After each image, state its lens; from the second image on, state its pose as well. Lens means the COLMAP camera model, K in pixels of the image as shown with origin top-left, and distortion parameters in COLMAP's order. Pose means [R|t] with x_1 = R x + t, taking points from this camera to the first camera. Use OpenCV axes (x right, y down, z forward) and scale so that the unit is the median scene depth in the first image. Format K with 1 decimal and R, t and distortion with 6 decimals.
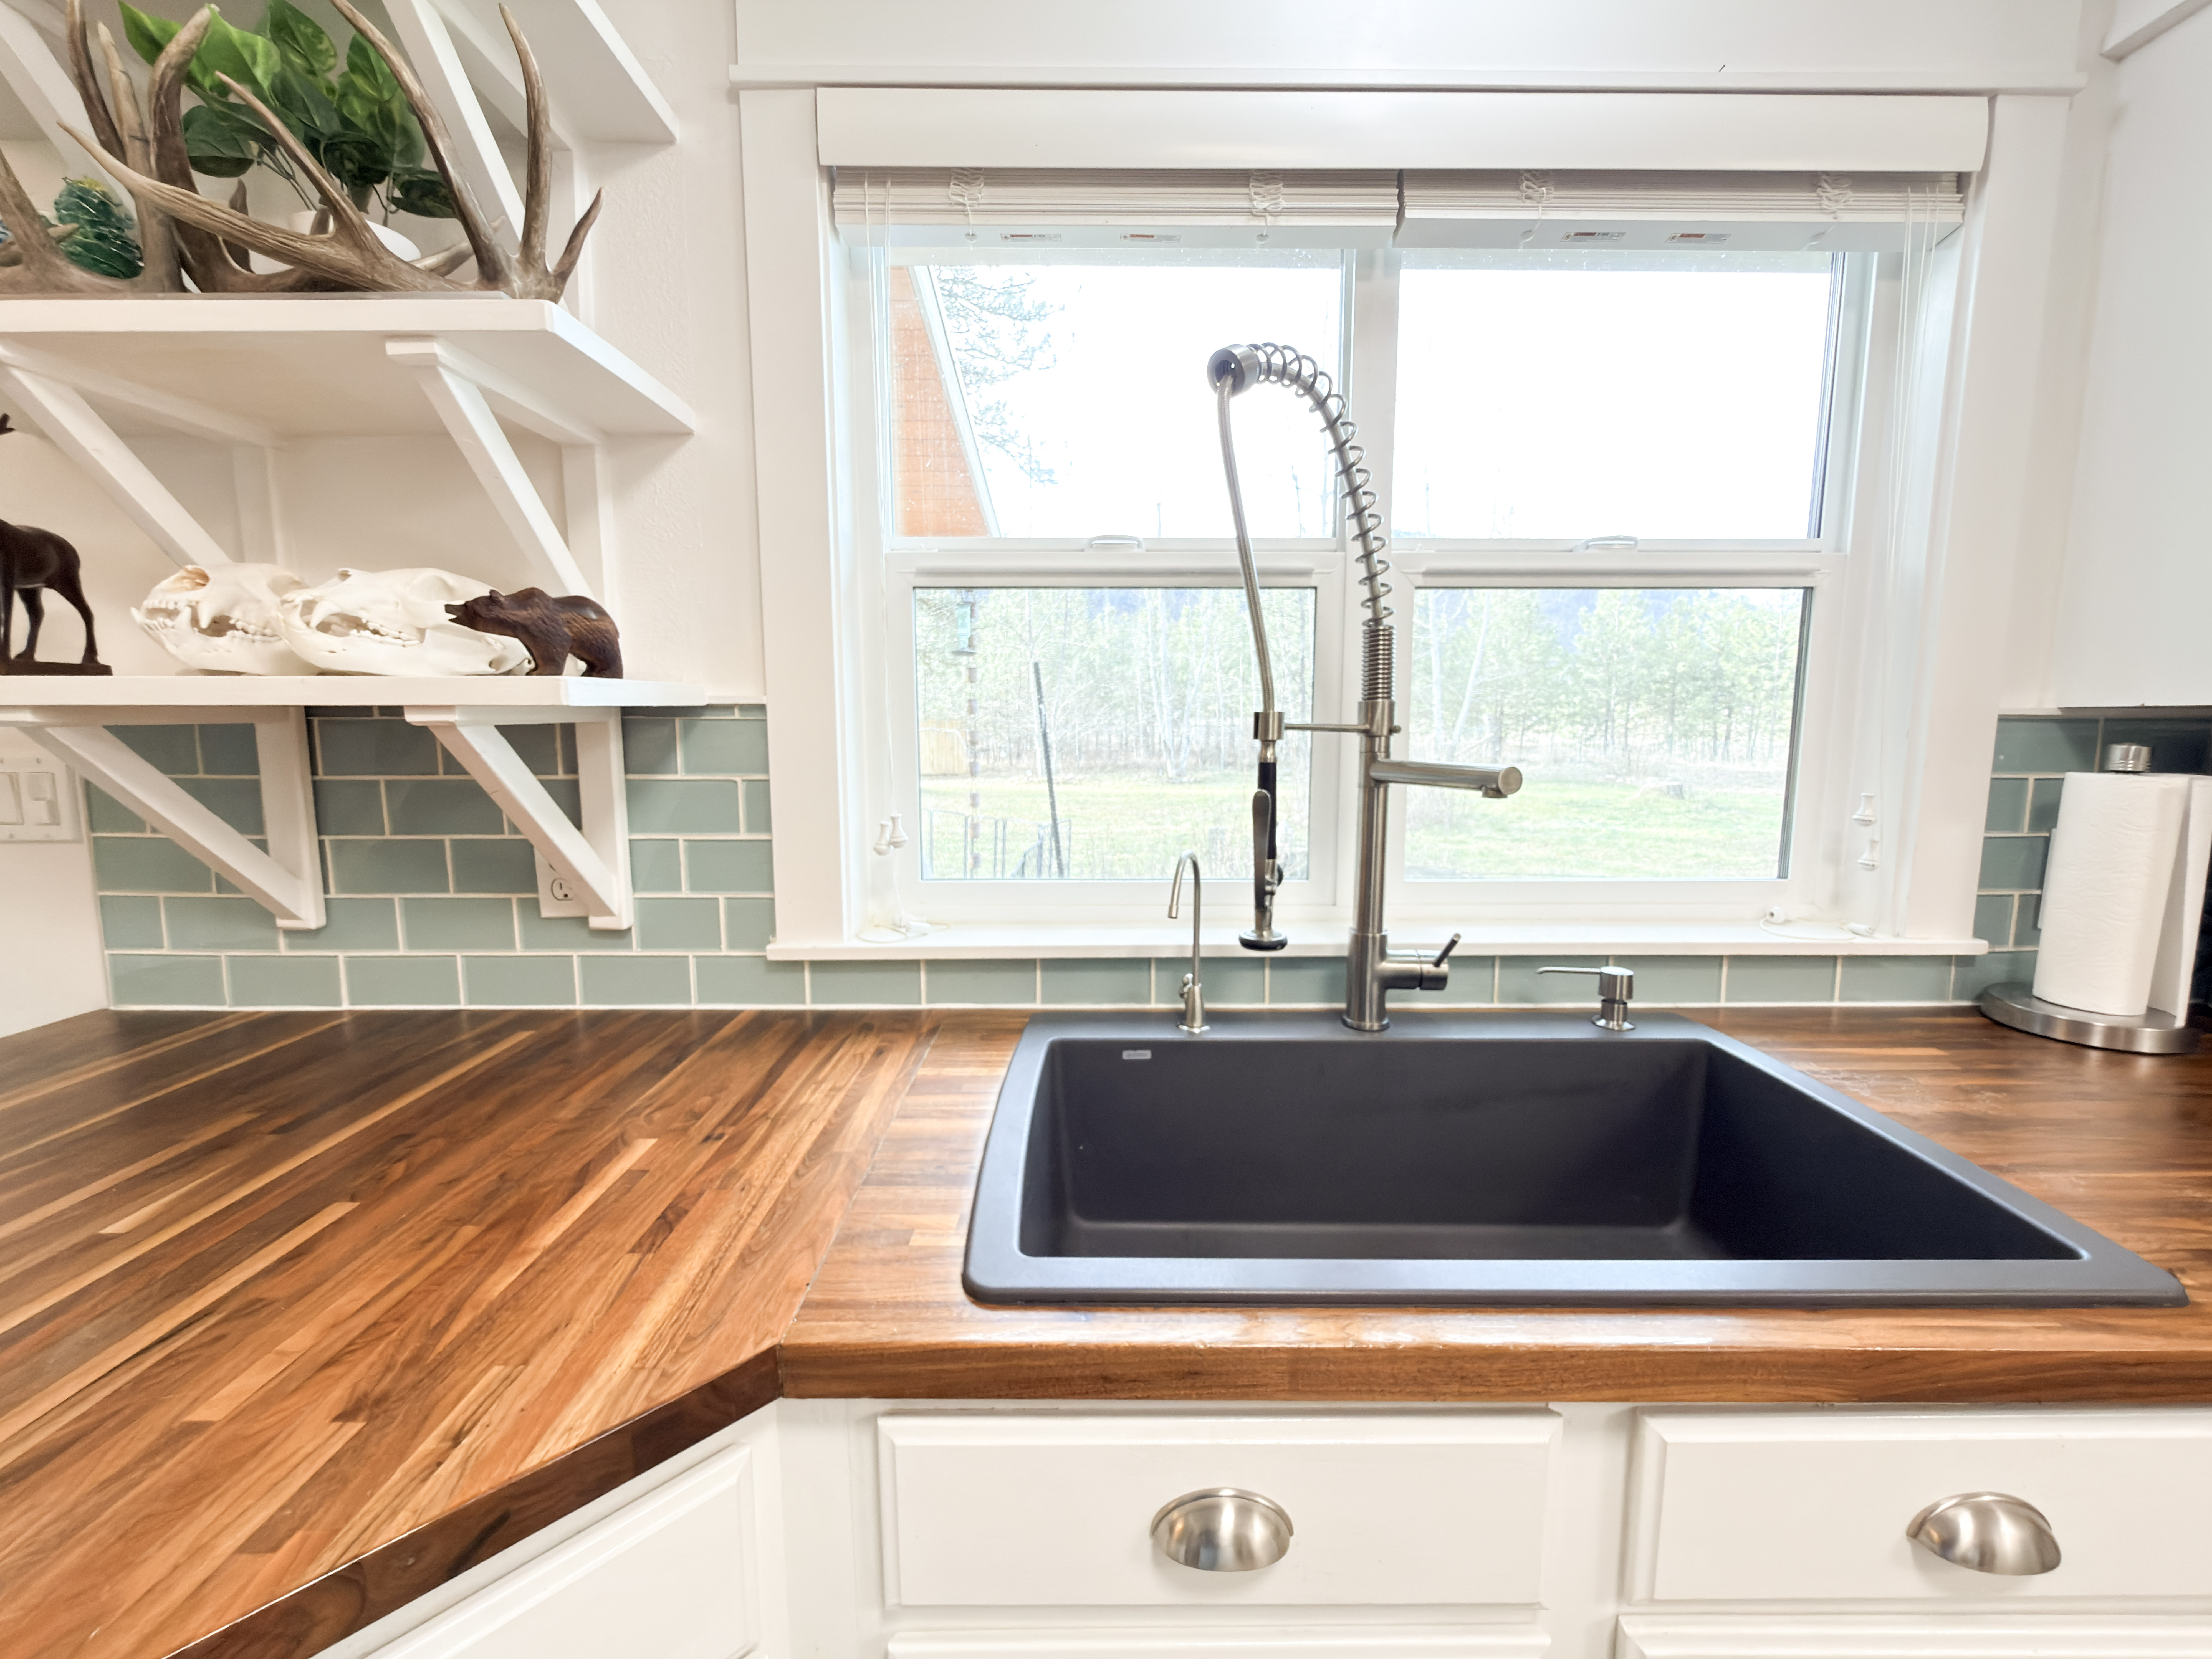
lens RADIAL K [[891.2, 0, 1105.0], [0, 891.2, 837.0], [0, 0, 1]] dist [0.000142, -0.000064]
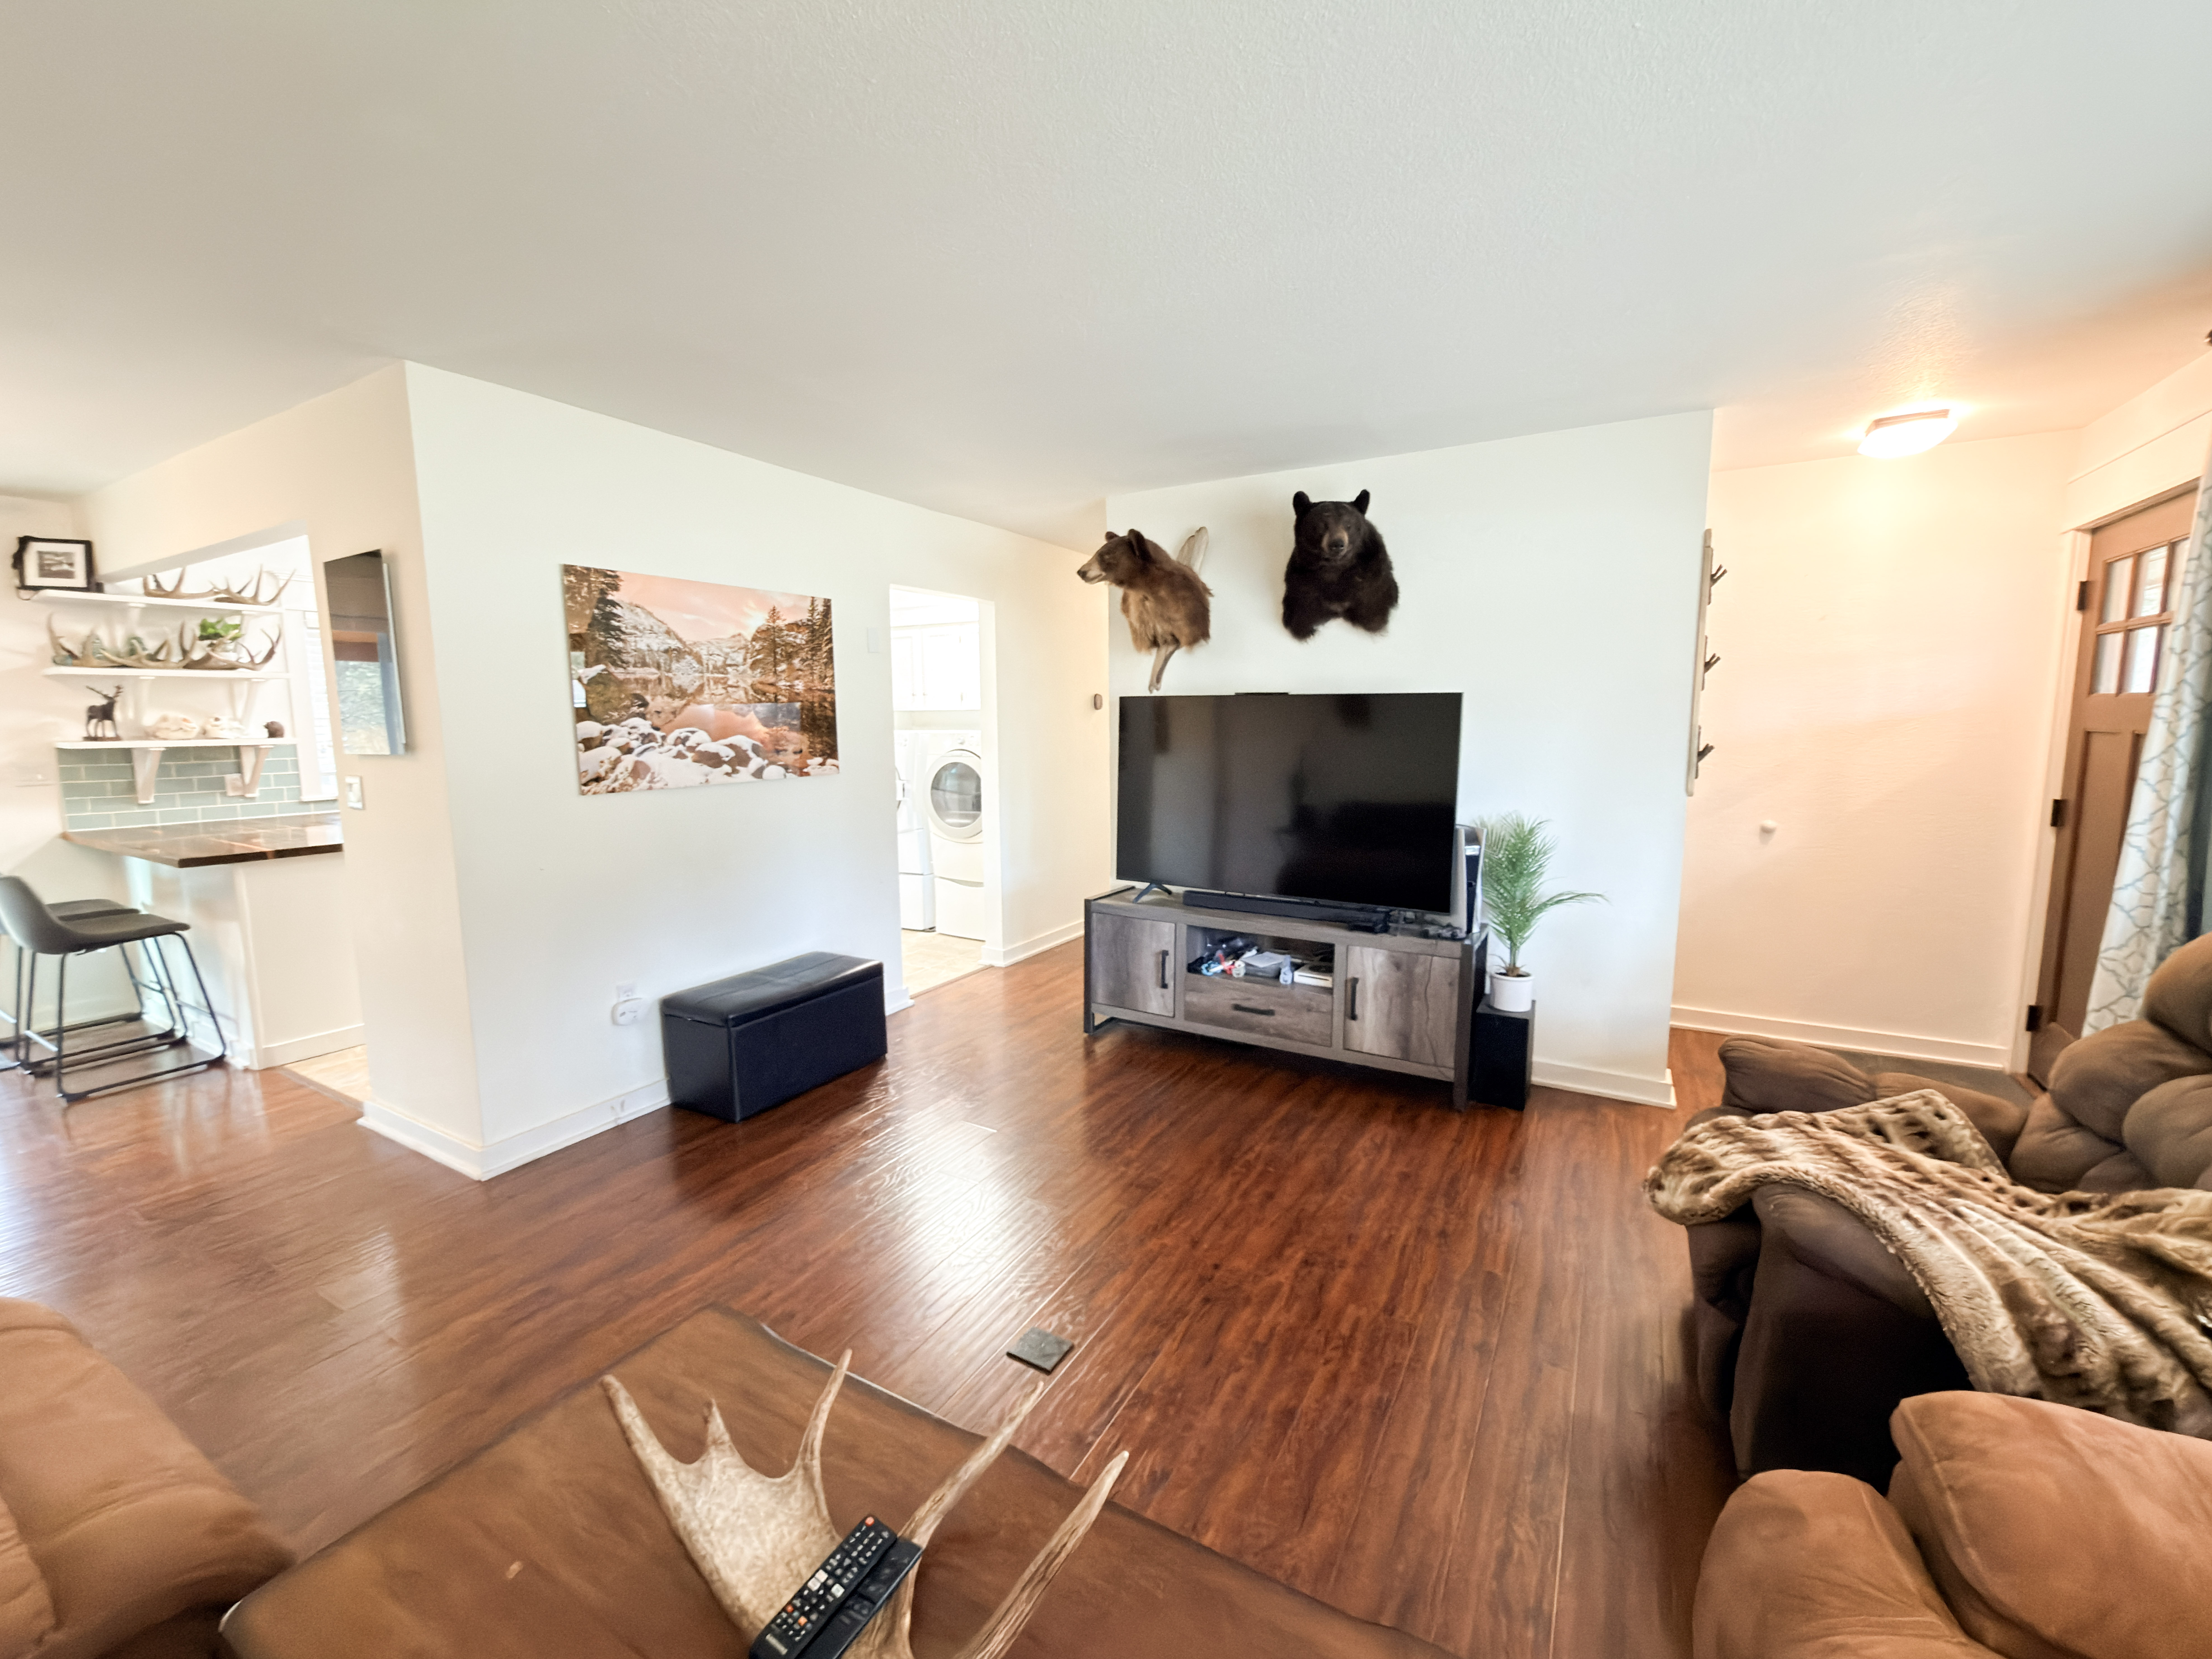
lens RADIAL K [[901.1, 0, 1113.2], [0, 901.1, 825.5], [0, 0, 1]] dist [0.000939, -0.000024]
pose [[0.508882, -0.109834, 0.853801, -2.325752], [0.112661, 0.991794, 0.060437, 0.474877], [-0.853432, 0.065435, 0.517080, -5.036023]]
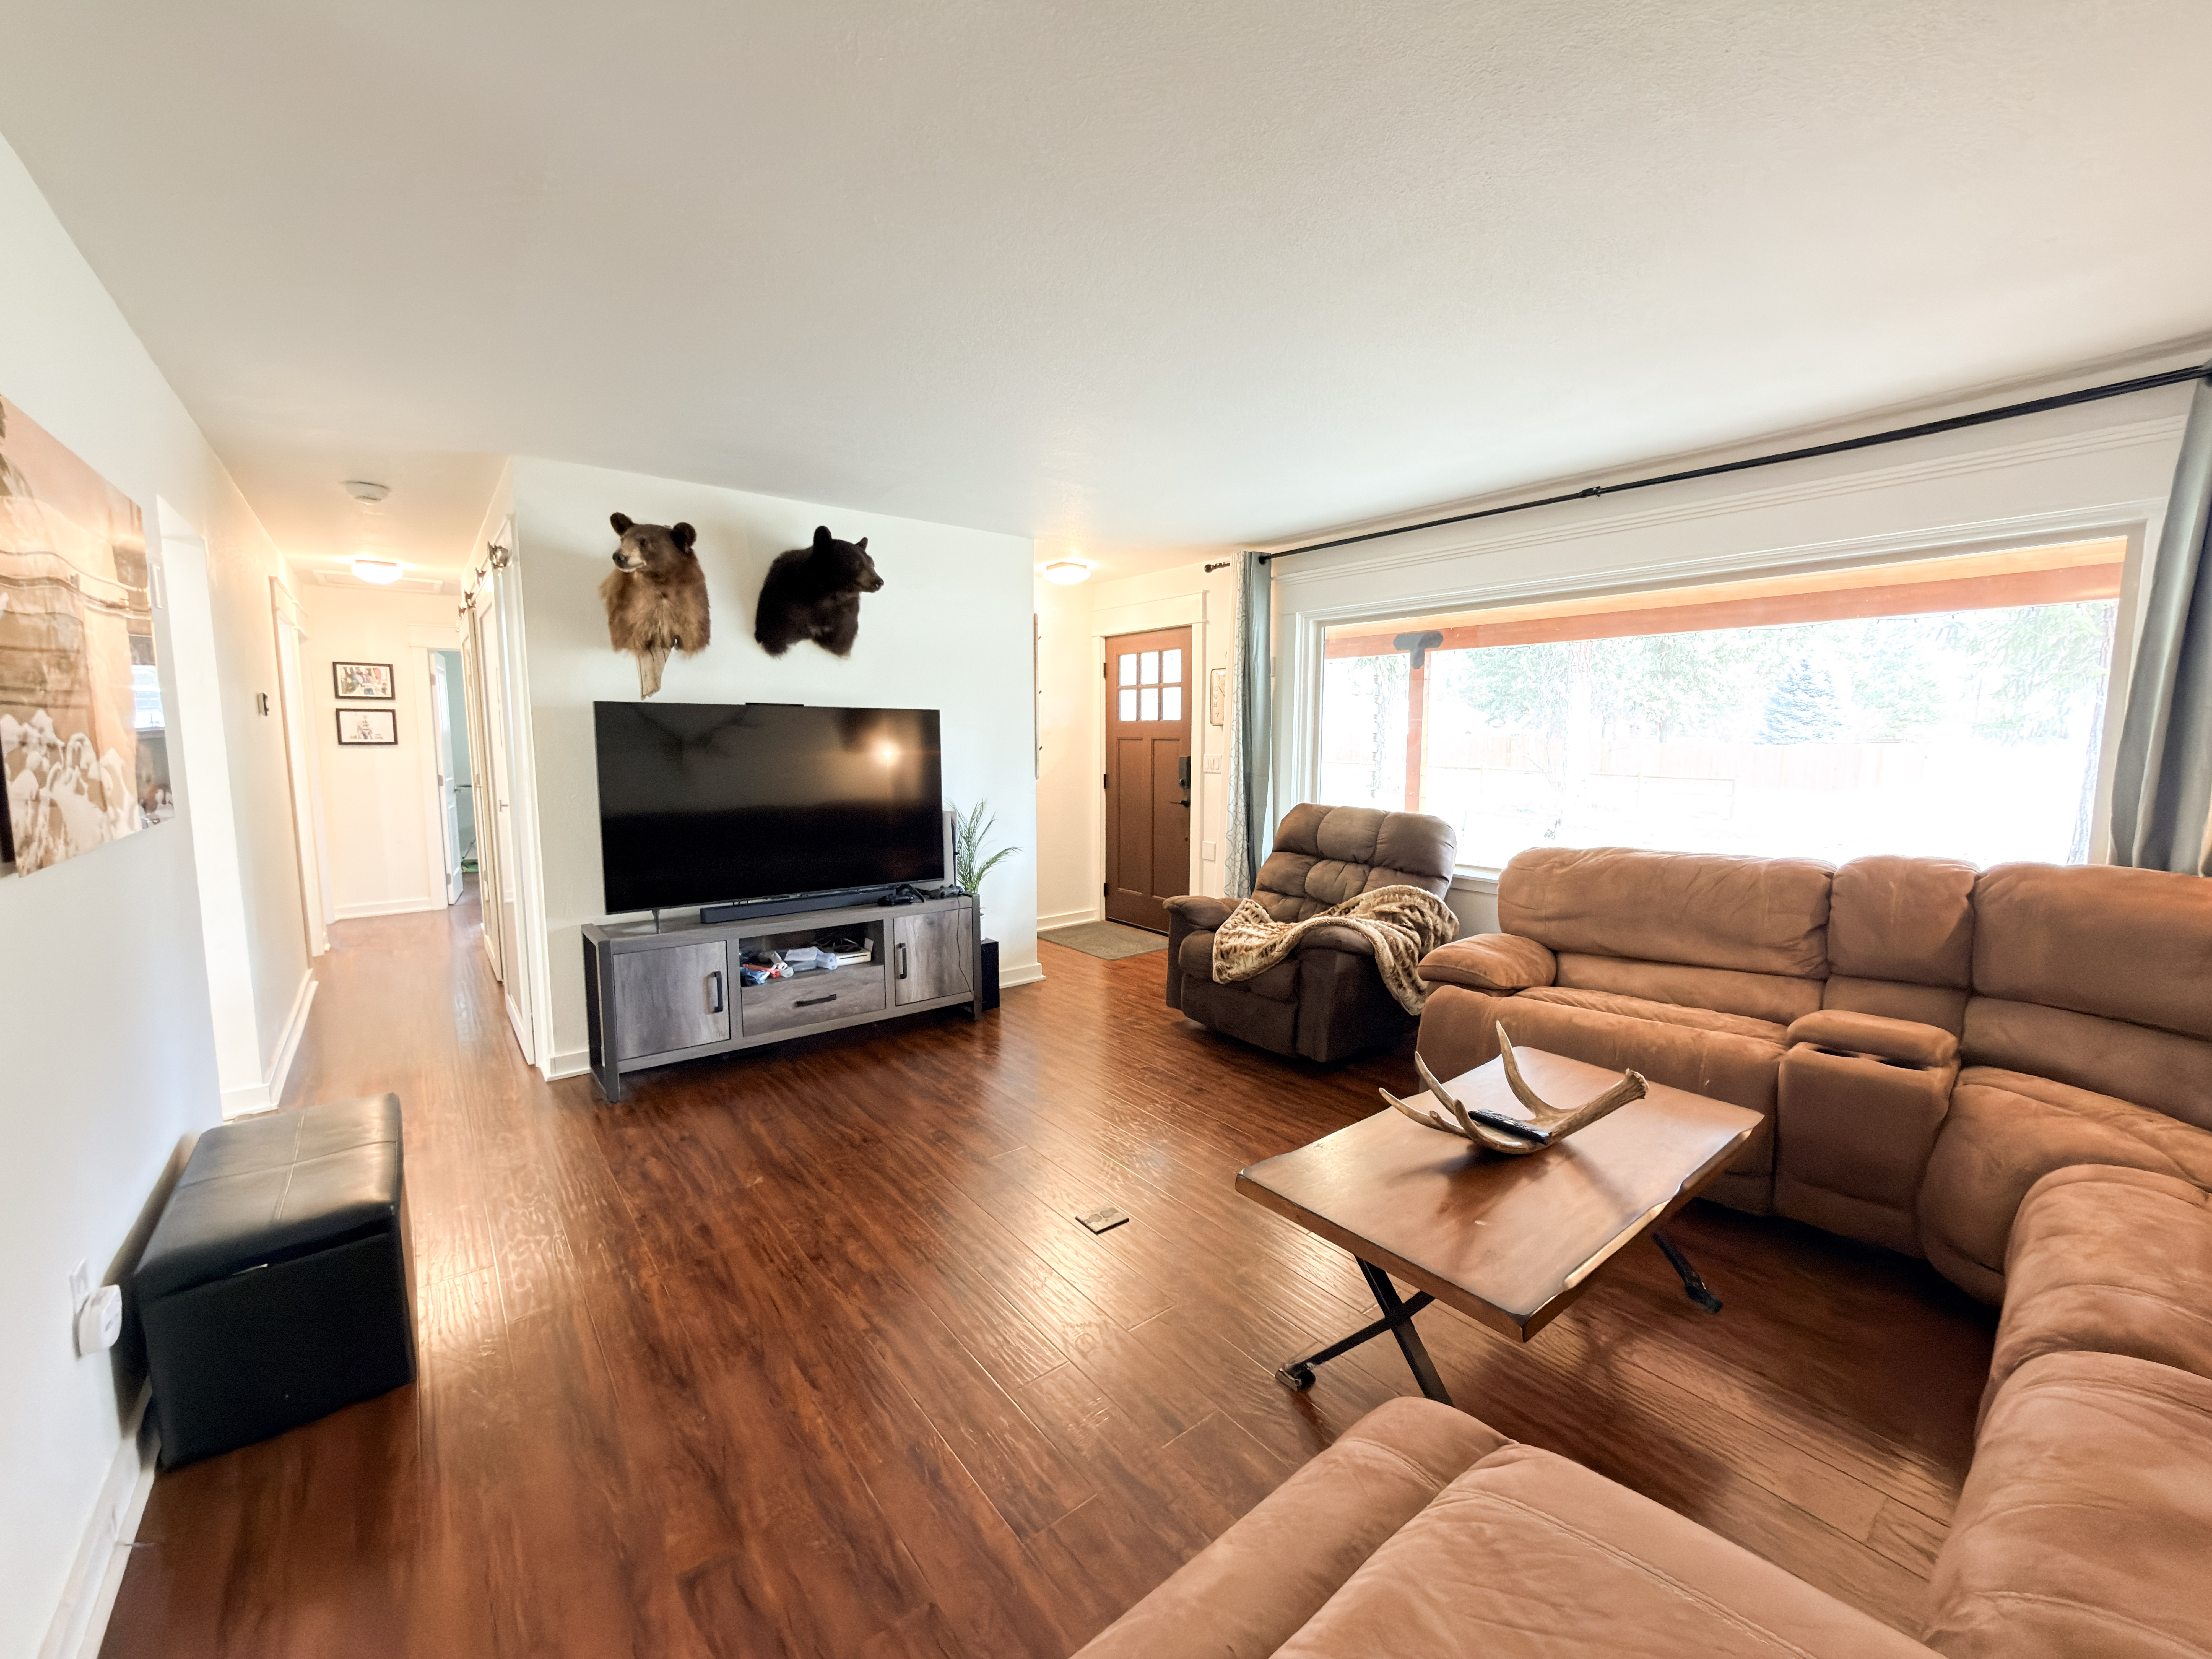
lens RADIAL K [[885.7, 0, 1106.0], [0, 885.7, 829.5], [0, 0, 1]] dist [0.000110, 0.000080]
pose [[-0.615940, -0.088401, 0.782817, -2.683481], [0.094466, 0.978226, 0.184797, 0.201812], [-0.782108, 0.187774, -0.594178, -2.559653]]
